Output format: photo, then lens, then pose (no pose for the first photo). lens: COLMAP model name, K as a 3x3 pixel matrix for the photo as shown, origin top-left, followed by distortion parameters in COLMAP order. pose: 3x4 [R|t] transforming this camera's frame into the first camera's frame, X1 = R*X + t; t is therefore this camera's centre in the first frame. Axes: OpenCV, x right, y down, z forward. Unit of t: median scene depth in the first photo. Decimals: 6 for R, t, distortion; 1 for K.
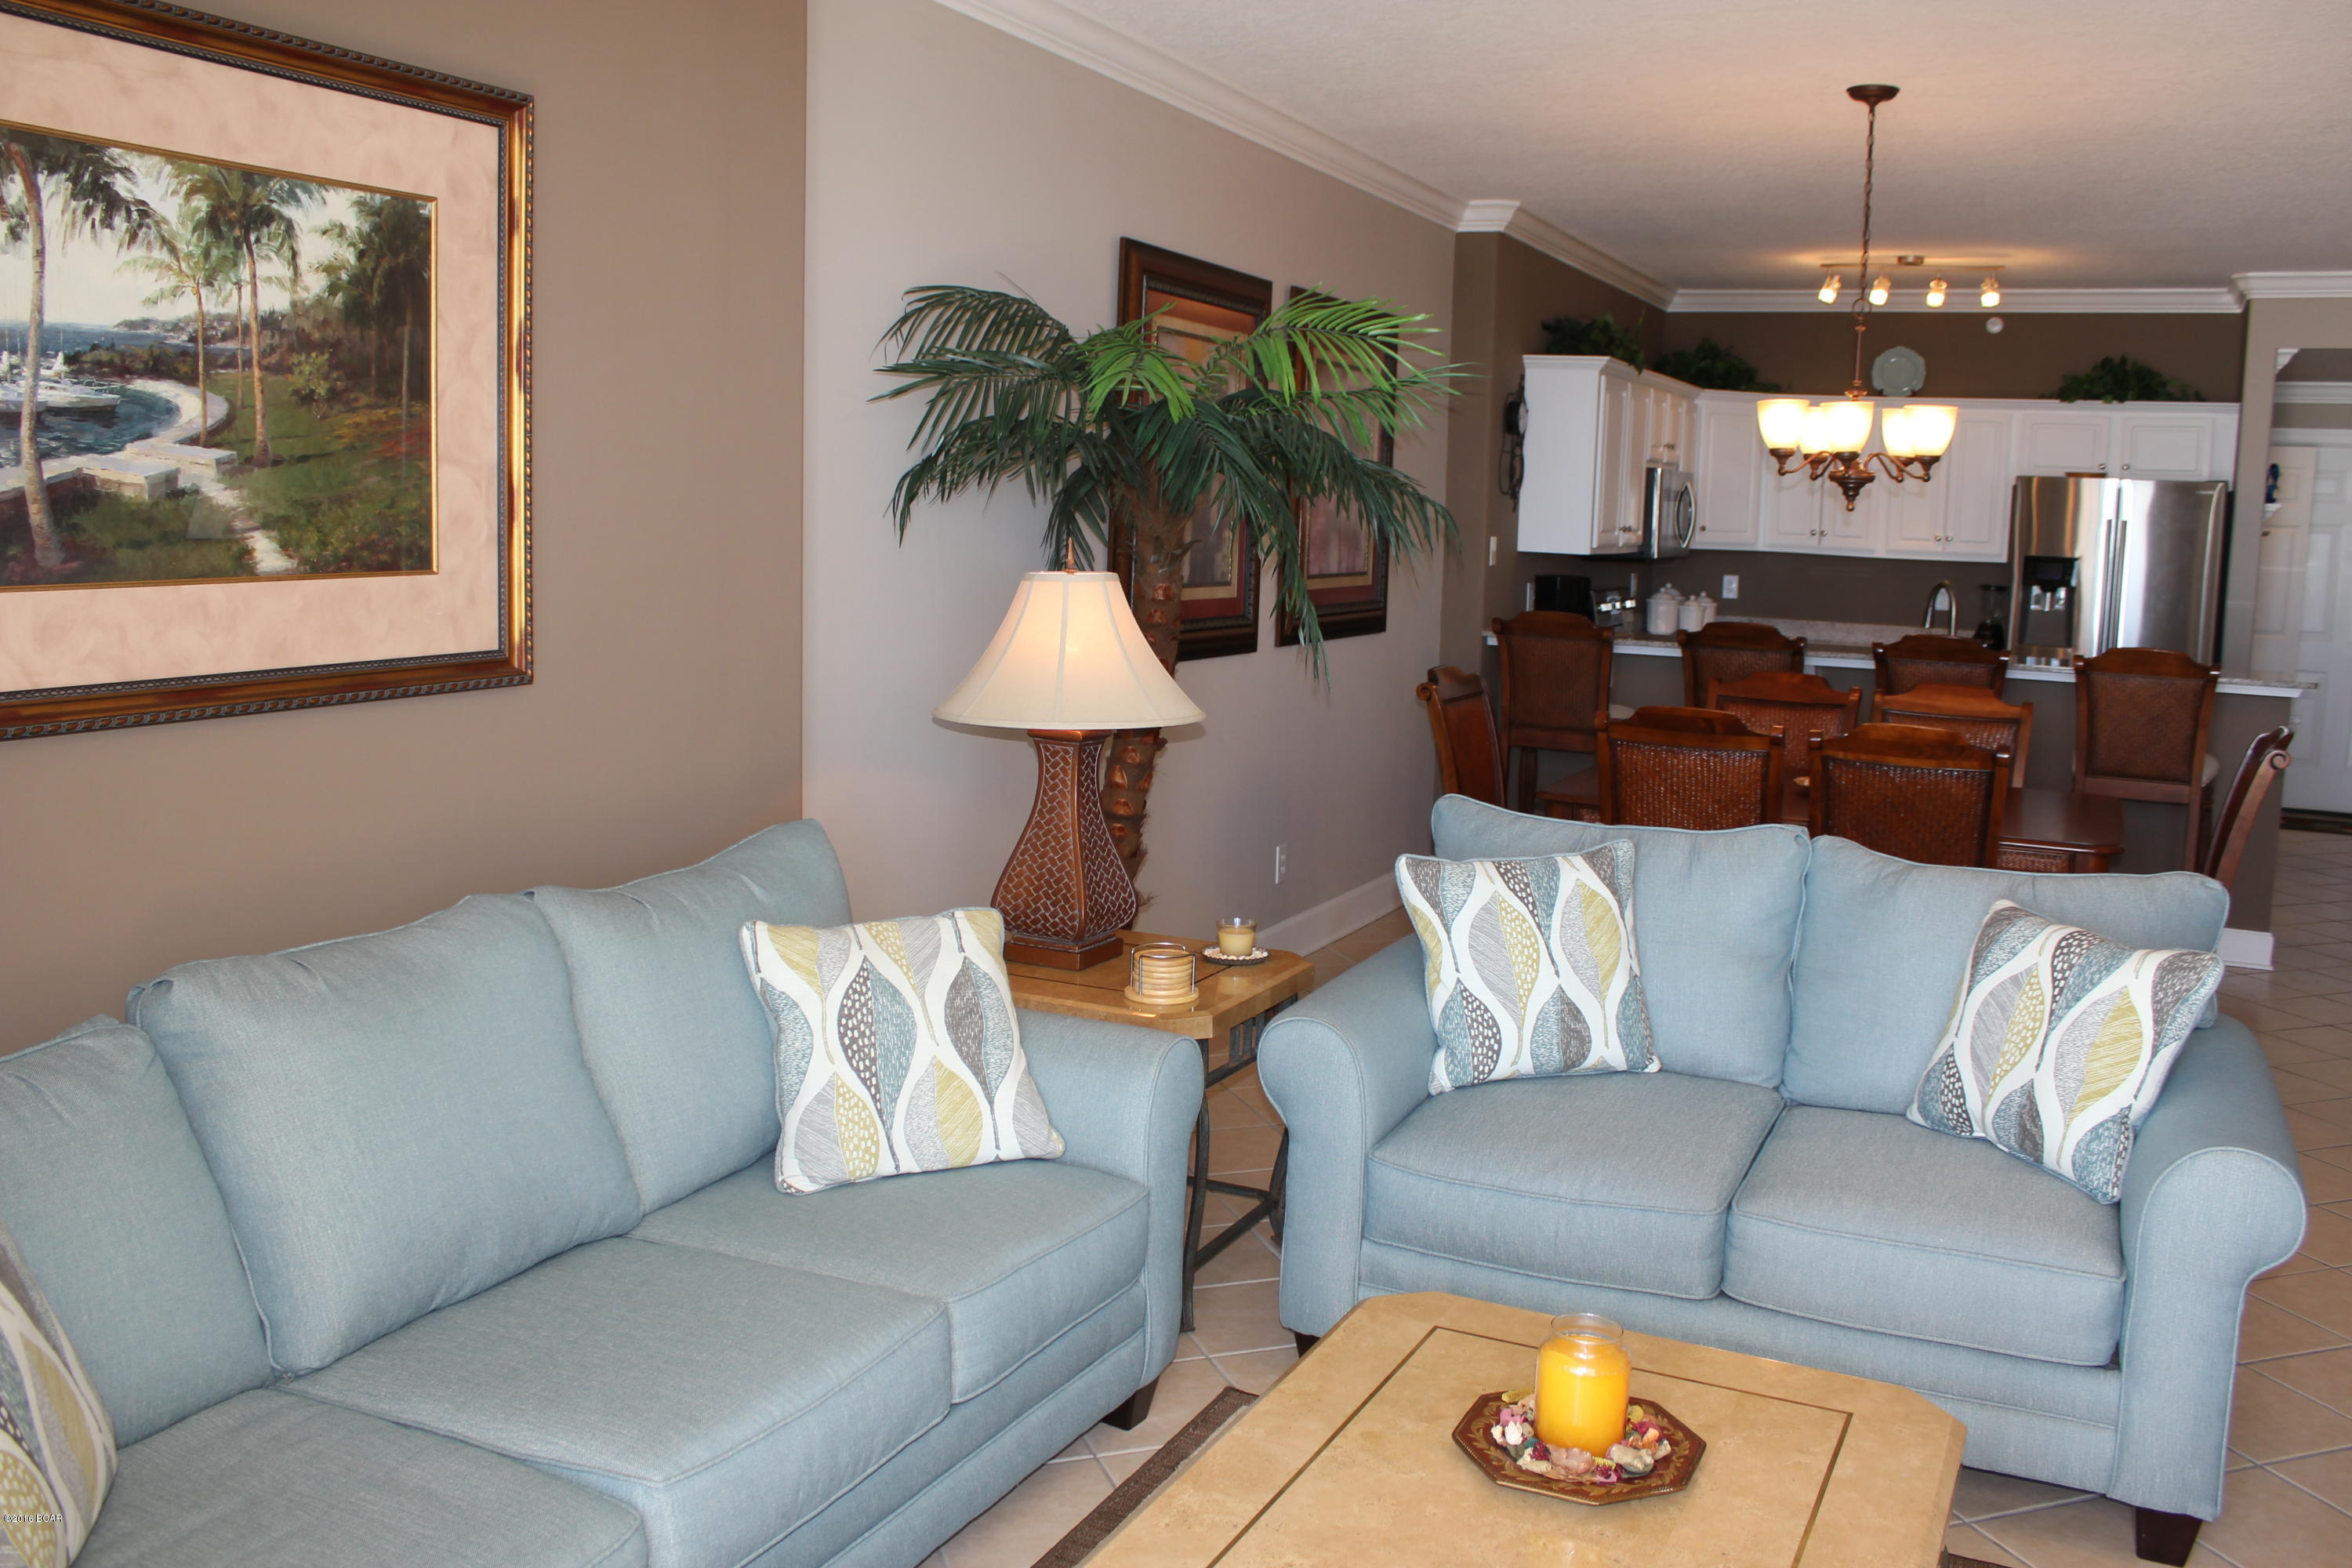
lens RADIAL K [[1946.9, 0, 1164.9], [0, 1946.9, 777.4], [0, 0, 1]] dist [-0.159448, 0.121343]
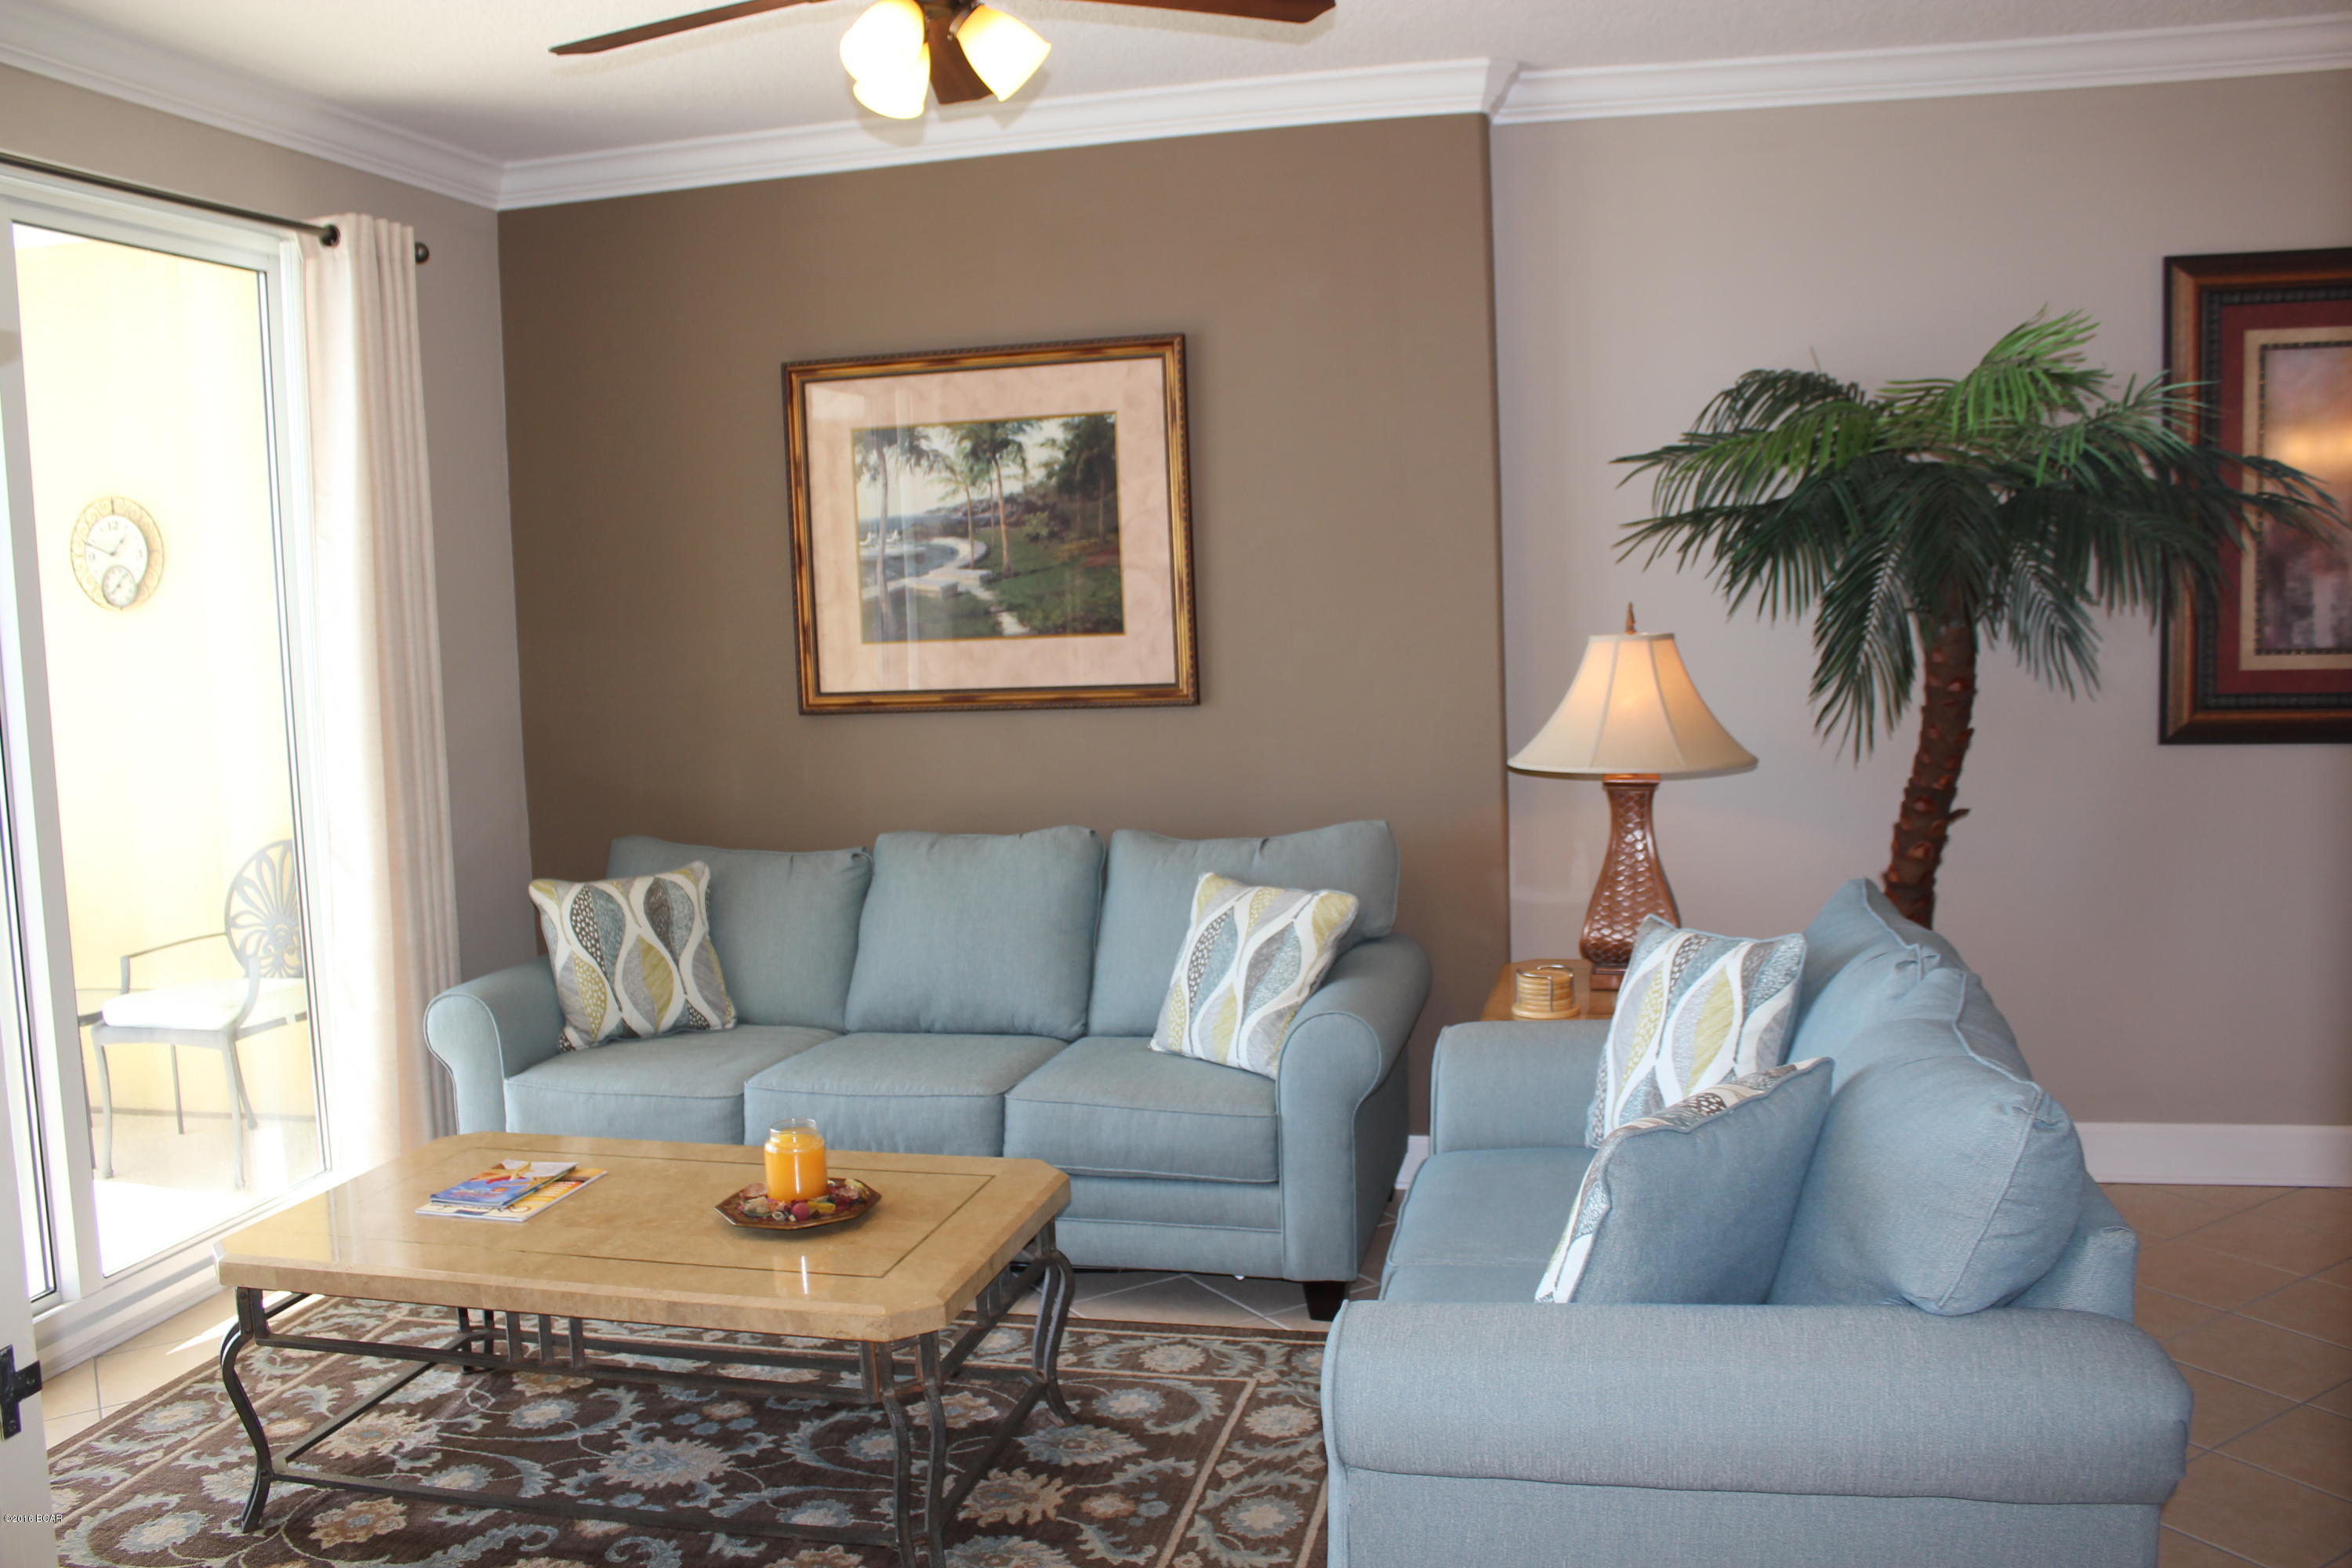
lens RADIAL K [[1946.9, 0, 1176.0], [0, 1946.9, 782.1], [0, 0, 1]] dist [-0.159448, 0.121343]
pose [[0.220931, 0.066527, -0.973018, 1.410677], [-0.096325, 0.994281, 0.046110, -0.068167], [0.970521, 0.083539, 0.226076, 0.736457]]
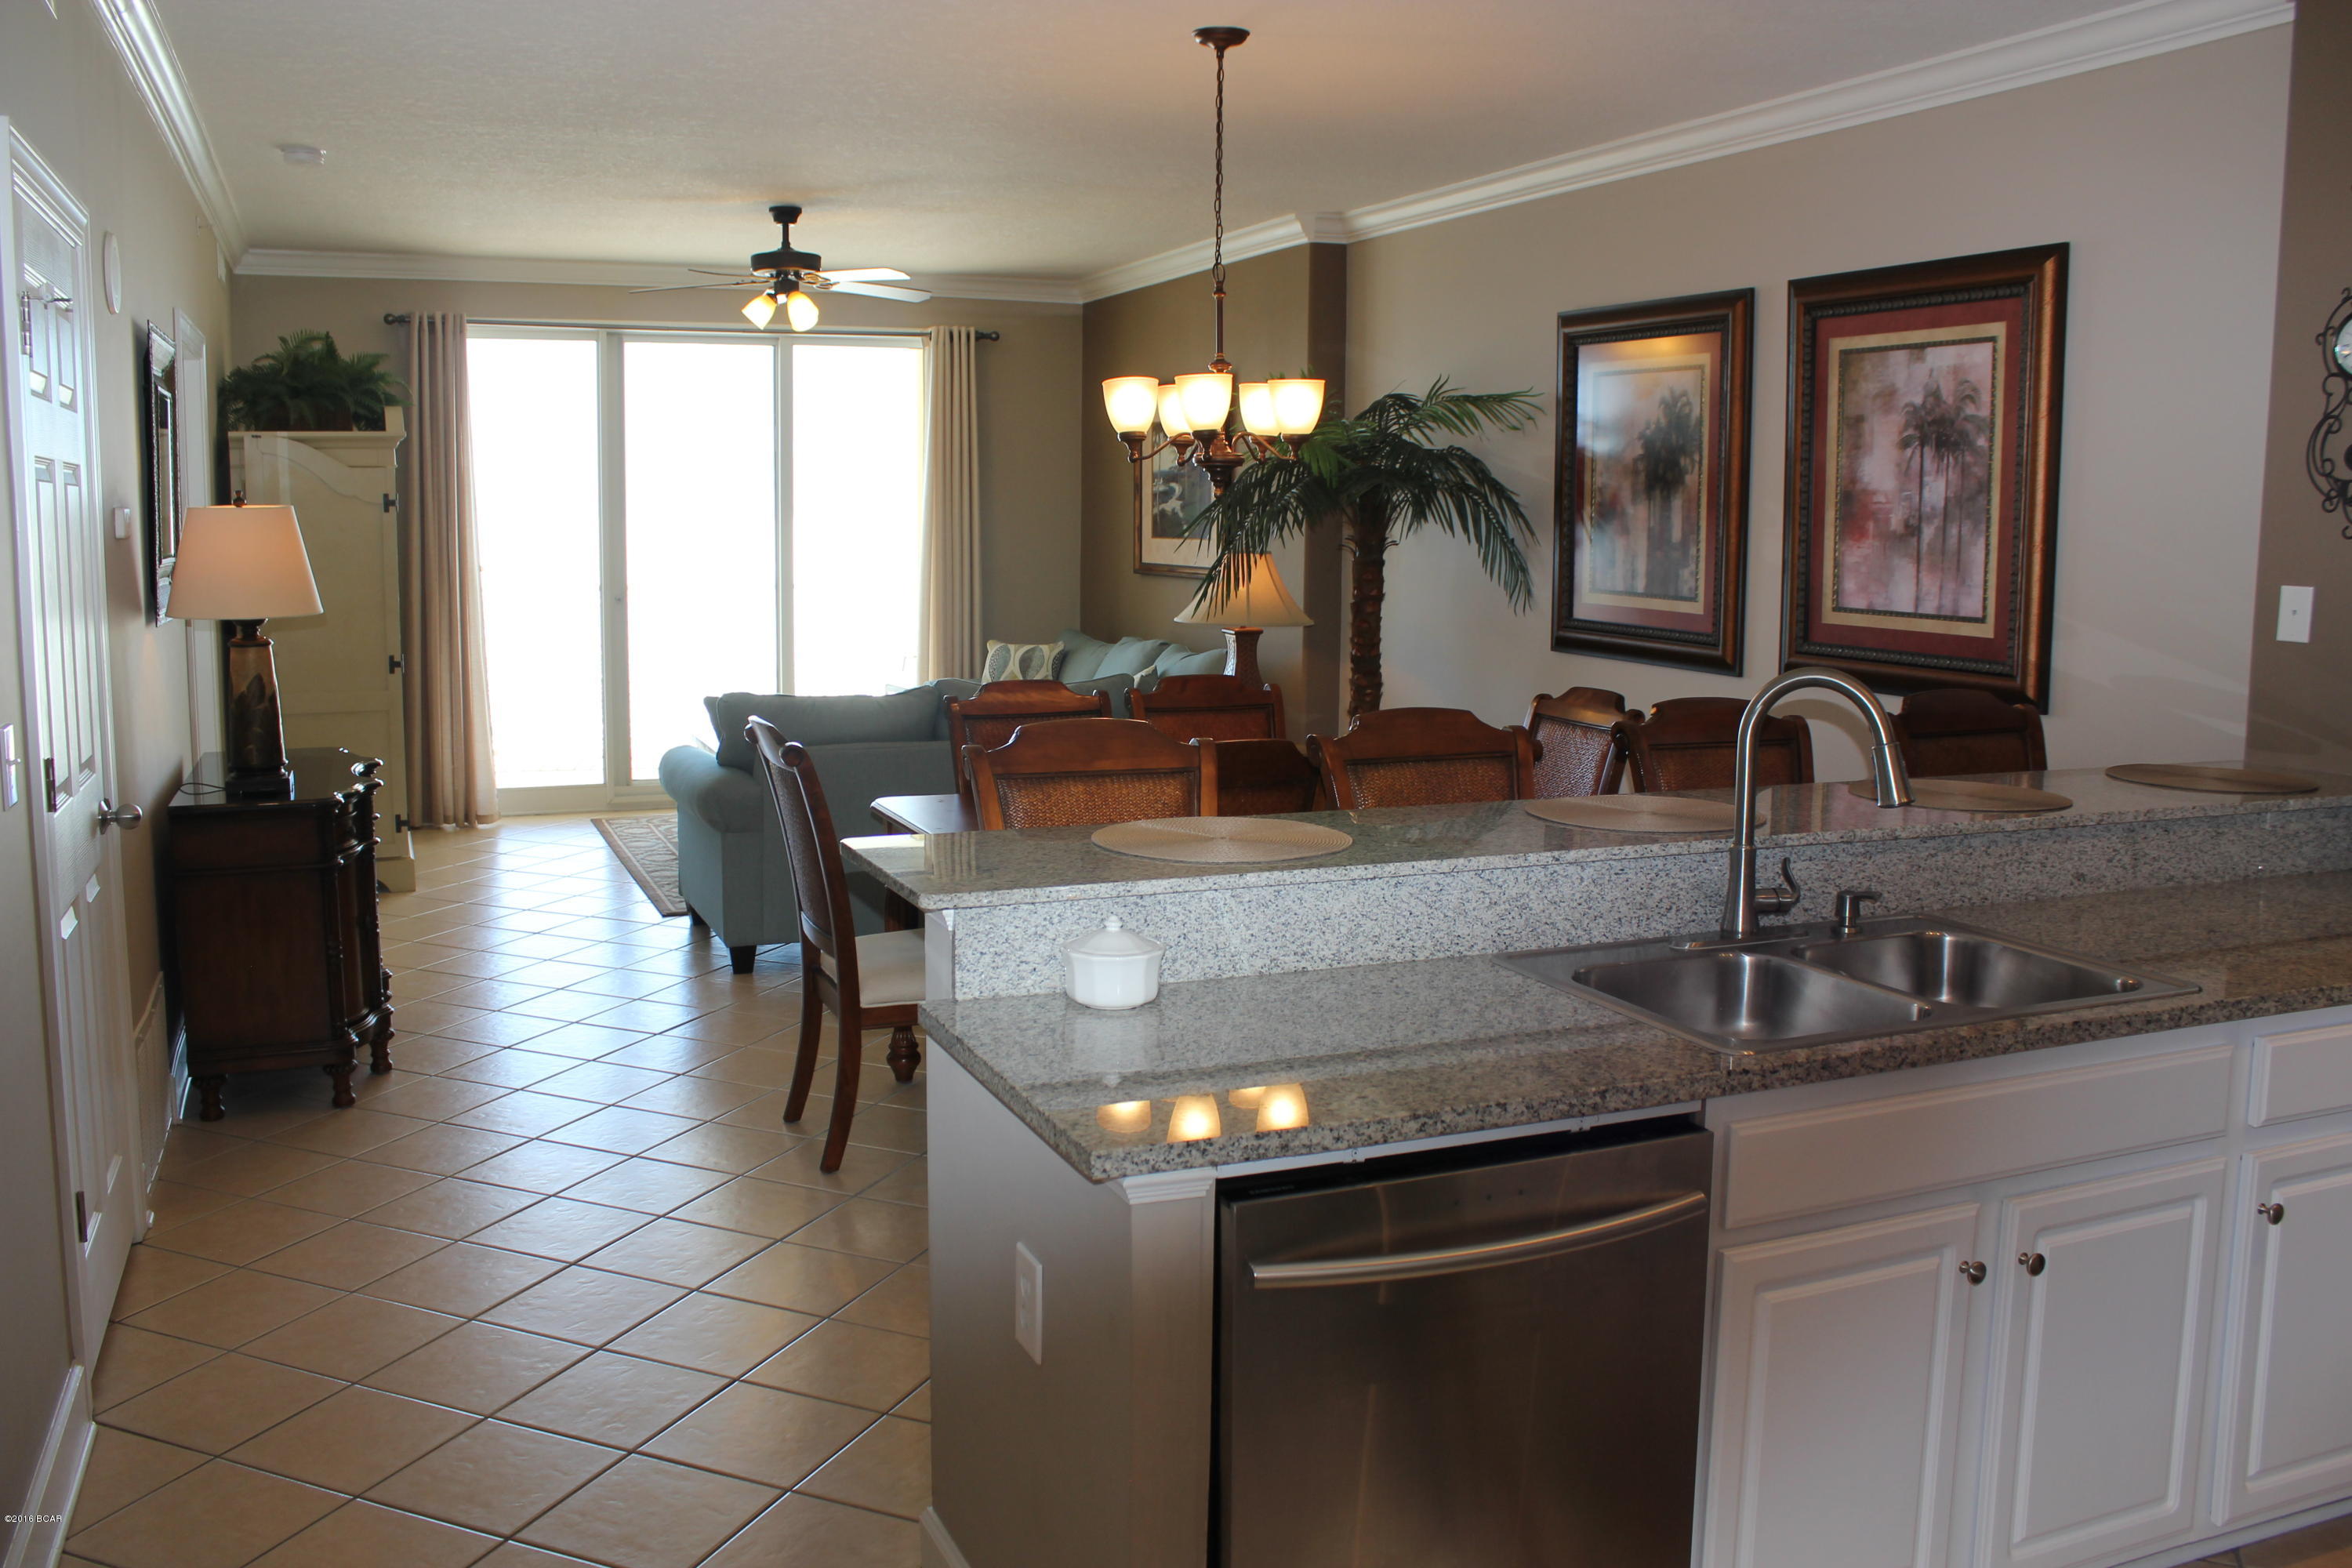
lens RADIAL K [[1946.9, 0, 1130.4], [0, 1946.9, 838.5], [0, 0, 1]] dist [-0.159448, 0.121343]
pose [[-0.665743, 0.089133, -0.740839, 2.209676], [-0.135360, 0.961942, 0.237373, -0.398889], [0.733801, 0.258309, -0.628341, 3.240765]]
